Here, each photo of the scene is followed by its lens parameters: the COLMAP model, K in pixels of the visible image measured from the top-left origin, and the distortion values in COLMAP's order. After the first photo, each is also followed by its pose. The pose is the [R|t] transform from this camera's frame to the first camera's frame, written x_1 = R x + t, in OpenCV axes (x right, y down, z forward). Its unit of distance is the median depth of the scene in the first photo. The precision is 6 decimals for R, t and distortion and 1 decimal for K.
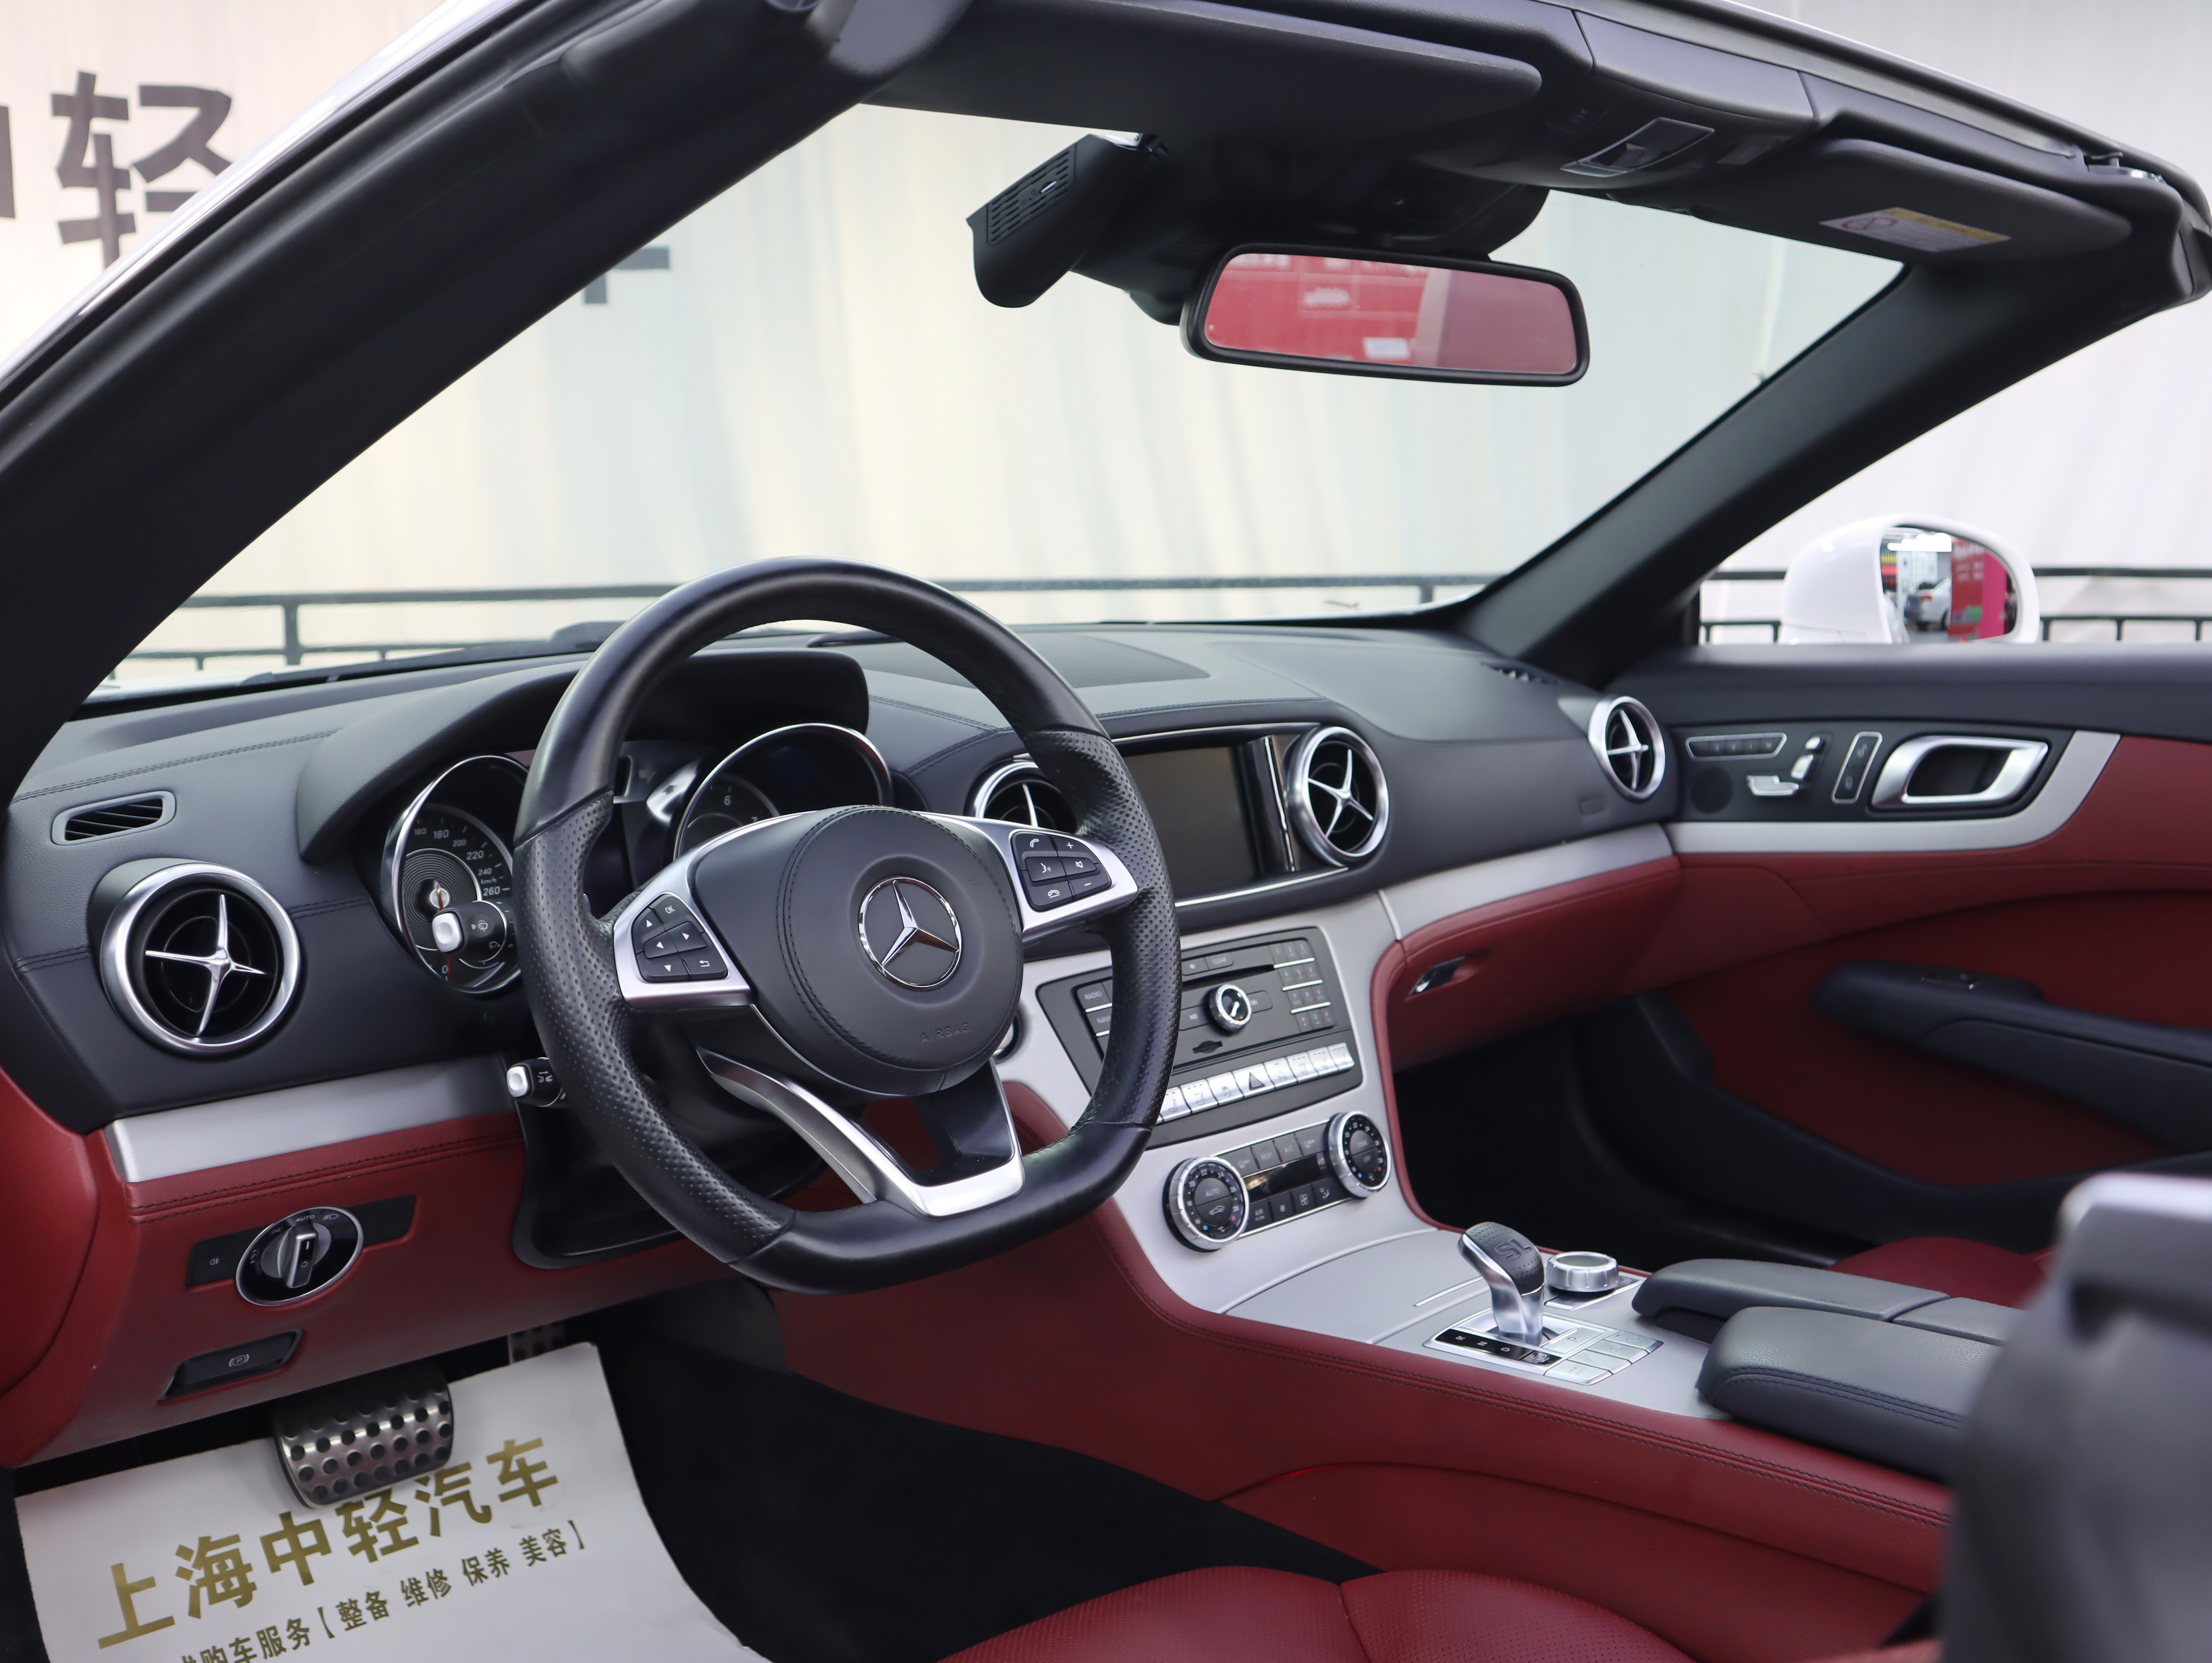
lens RADIAL K [[2205.7, 0, 1103.8], [0, 2205.7, 861.3], [0, 0, 1]] dist [-0.002898, 0.000000]
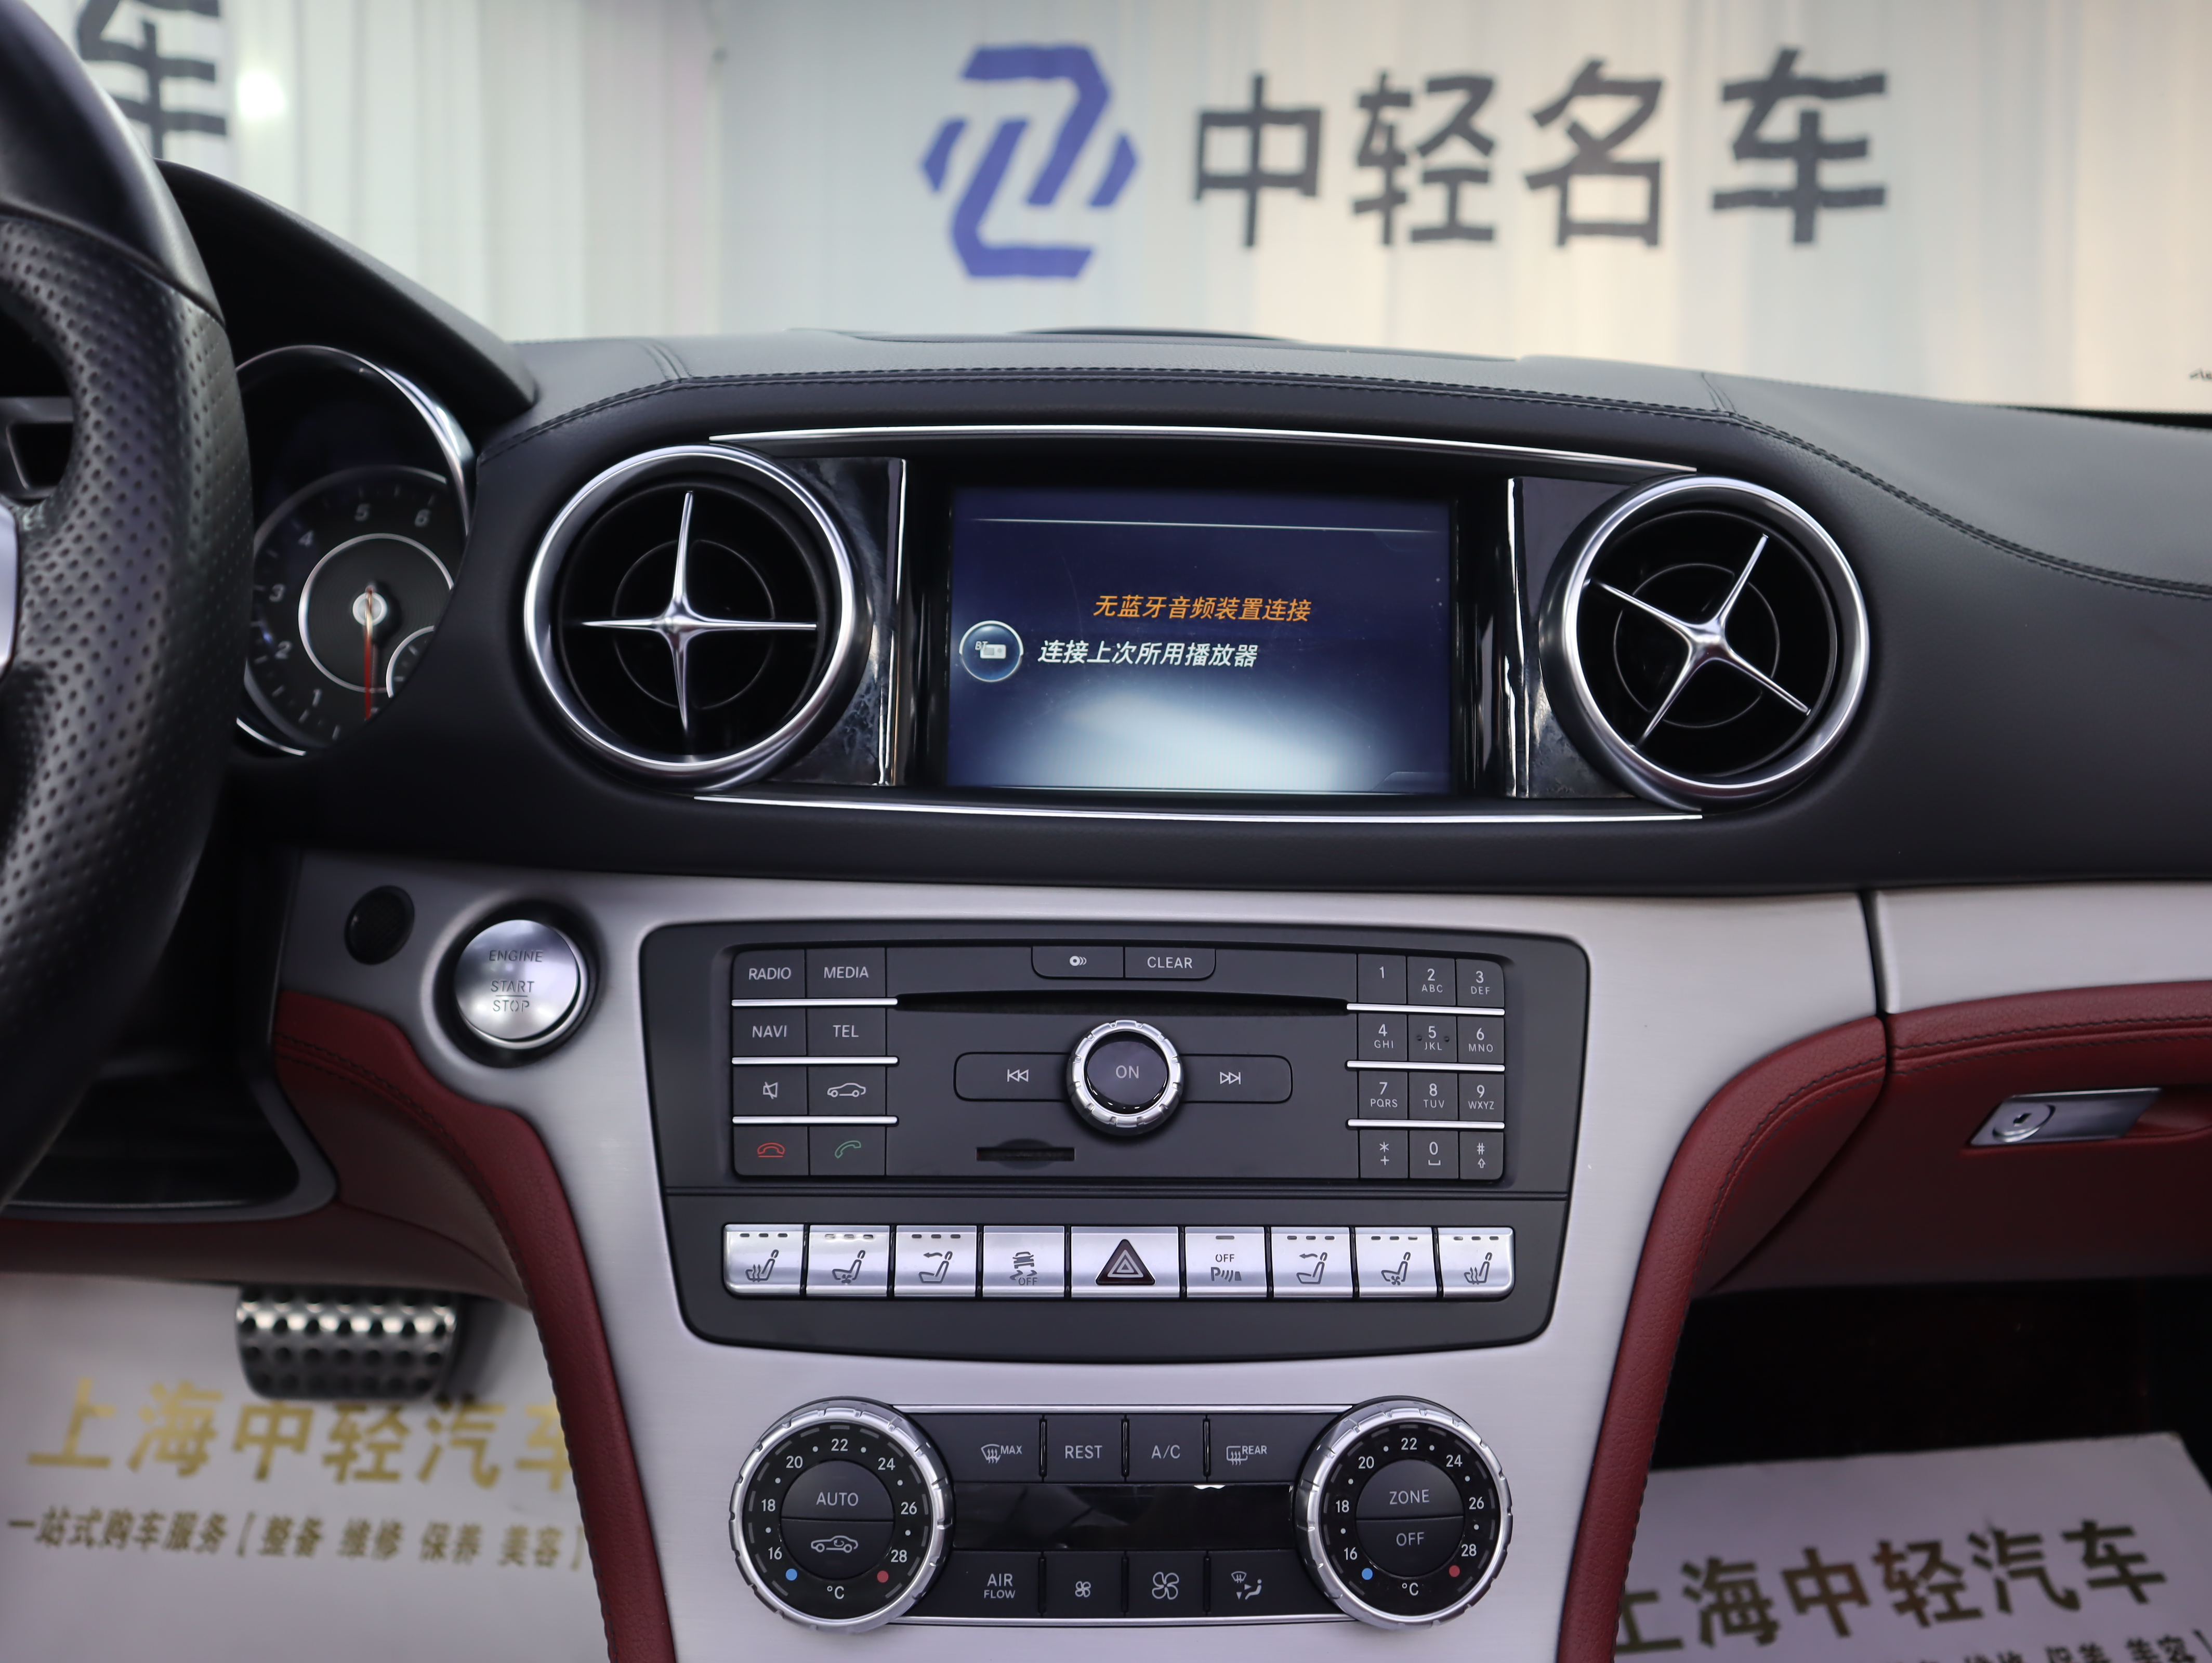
lens RADIAL K [[1742.4, 0, 1108.6], [0, 1742.4, 832.8], [0, 0, 1]] dist [-0.120457, 0.069080]
pose [[0.746410, 0.150190, -0.648317, 0.273444], [-0.136476, 0.988040, 0.071766, -0.002253], [0.651342, 0.034913, 0.757981, 0.784983]]
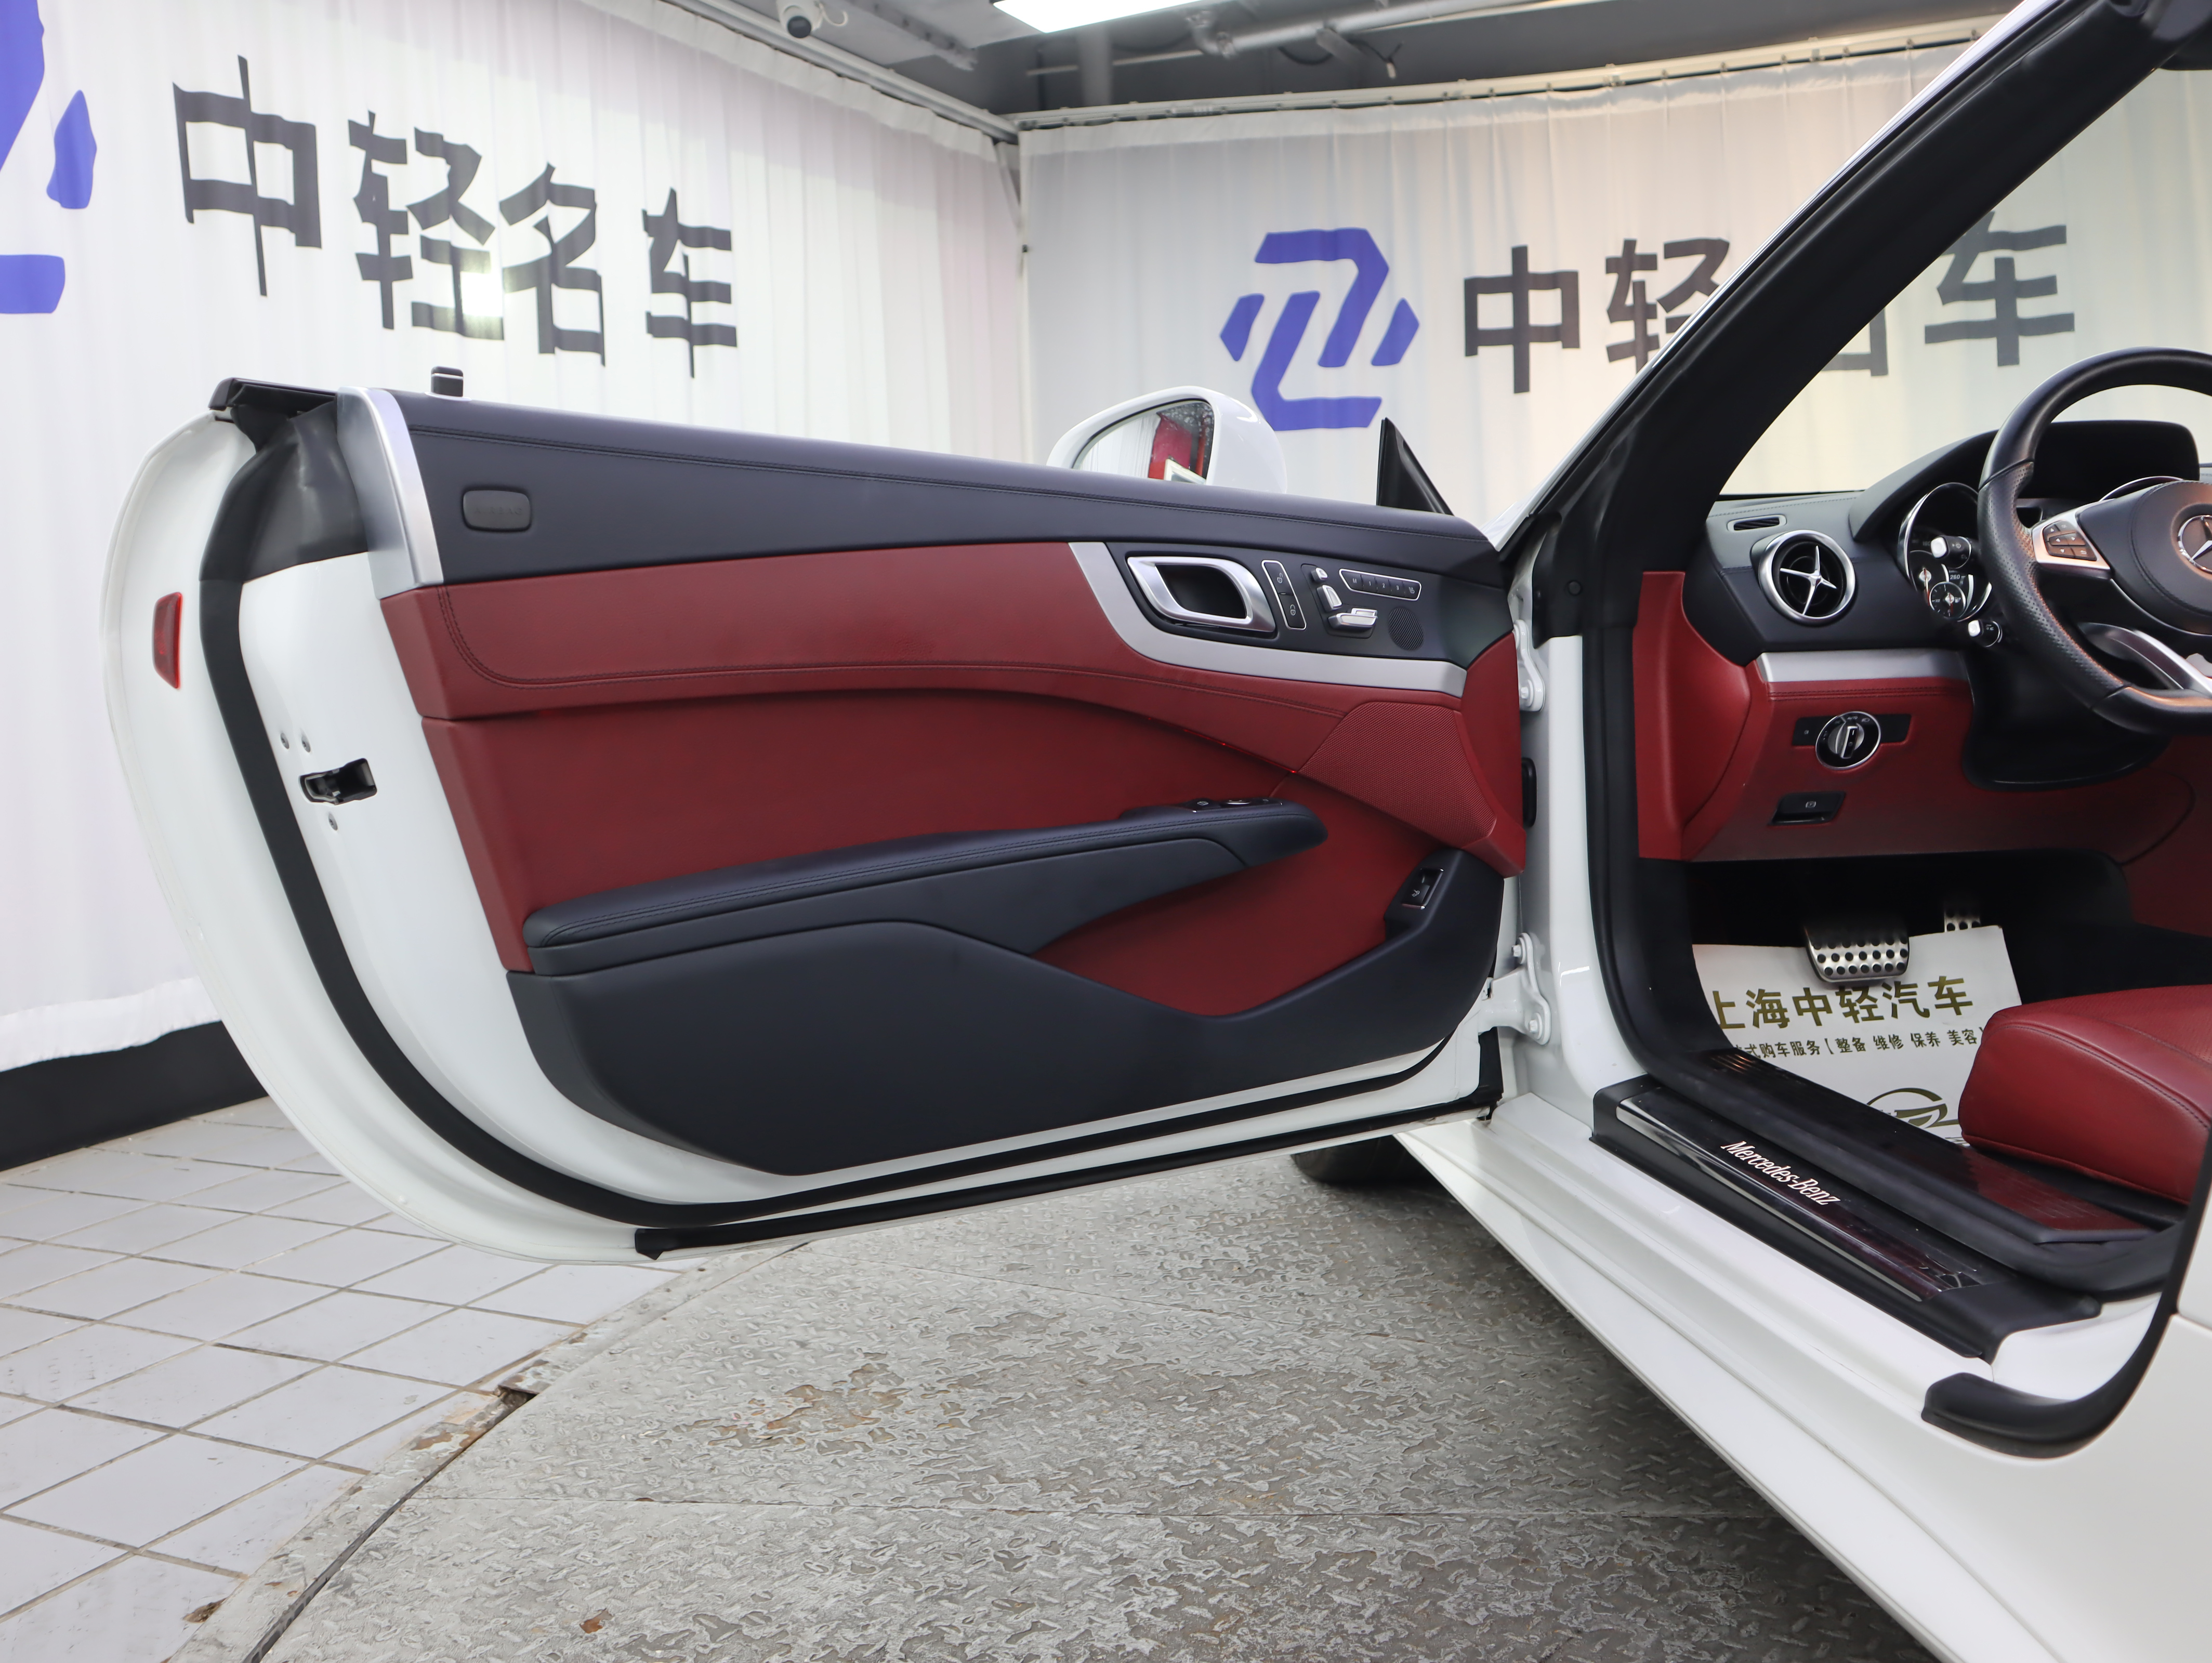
lens RADIAL K [[1992.0, 0, 1086.0], [0, 1992.0, 793.0], [0, 0, 1]] dist [-0.096758, 0.082180]
pose [[0.791623, 0.015904, -0.610803, 0.119818], [-0.063577, 0.996379, -0.056454, 0.295319], [0.607693, 0.083523, 0.789768, -0.587838]]
